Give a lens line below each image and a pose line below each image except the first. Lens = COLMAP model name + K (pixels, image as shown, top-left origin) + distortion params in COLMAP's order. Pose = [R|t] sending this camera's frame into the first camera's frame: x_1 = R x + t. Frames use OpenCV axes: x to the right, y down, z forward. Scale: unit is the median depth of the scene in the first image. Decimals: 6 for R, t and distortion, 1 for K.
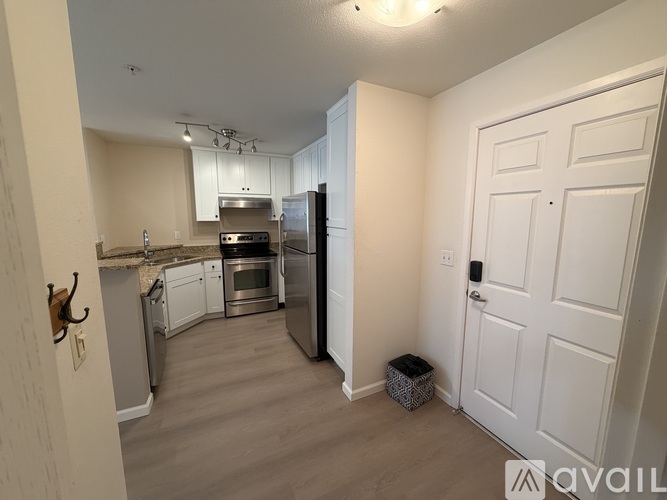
lens RADIAL K [[265.3, 0, 333.5], [0, 265.3, 250.0], [0, 0, 1]] dist [0.000805, 0.000048]
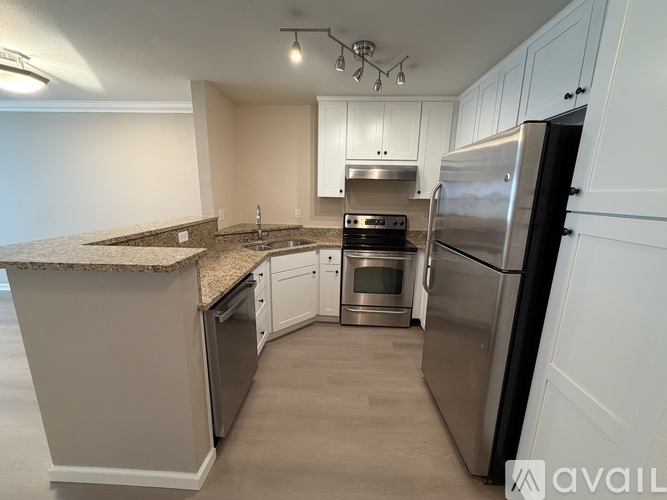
lens RADIAL K [[265.3, 0, 333.5], [0, 265.3, 250.0], [0, 0, 1]] dist [0.000805, 0.000048]
pose [[0.879991, 0.113599, -0.461206, -0.096646], [-0.083987, 0.992894, 0.084309, -0.023241], [0.467506, -0.035456, 0.883278, 0.330310]]
